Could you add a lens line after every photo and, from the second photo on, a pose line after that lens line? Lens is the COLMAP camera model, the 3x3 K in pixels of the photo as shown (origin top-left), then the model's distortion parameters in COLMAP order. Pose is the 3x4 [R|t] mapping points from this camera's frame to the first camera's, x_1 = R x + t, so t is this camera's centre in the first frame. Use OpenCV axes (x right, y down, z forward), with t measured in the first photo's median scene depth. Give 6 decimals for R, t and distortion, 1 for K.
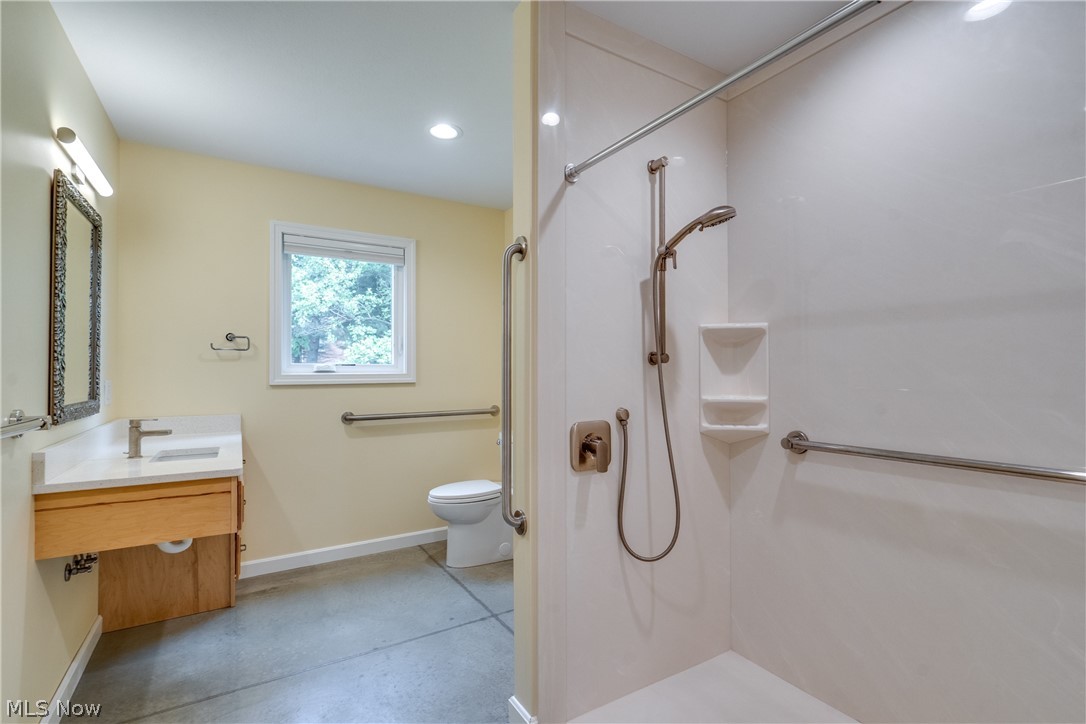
lens RADIAL K [[500.3, 0, 541.1], [0, 500.3, 369.2], [0, 0, 1]] dist [-0.003873, 0.001821]
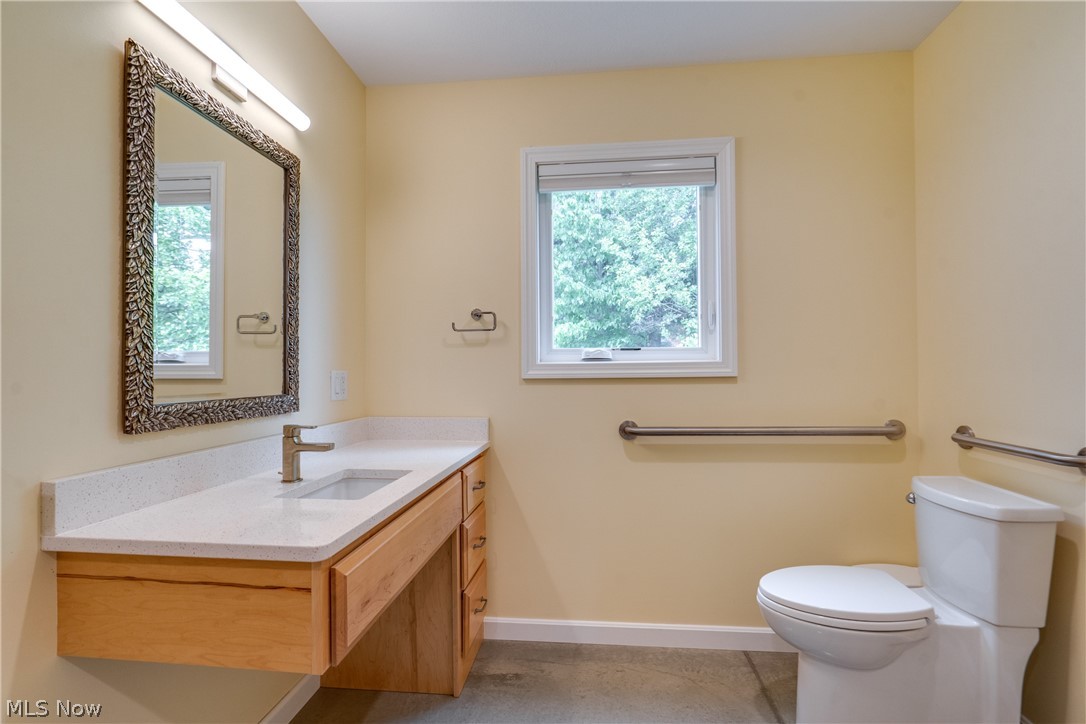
lens RADIAL K [[500.3, 0, 541.8], [0, 500.3, 366.8], [0, 0, 1]] dist [-0.003873, 0.001821]
pose [[0.791607, -0.007211, -0.610988, -0.081142], [0.007879, 0.999968, -0.001594, 0.016225], [0.610980, -0.003552, 0.791638, 0.441876]]
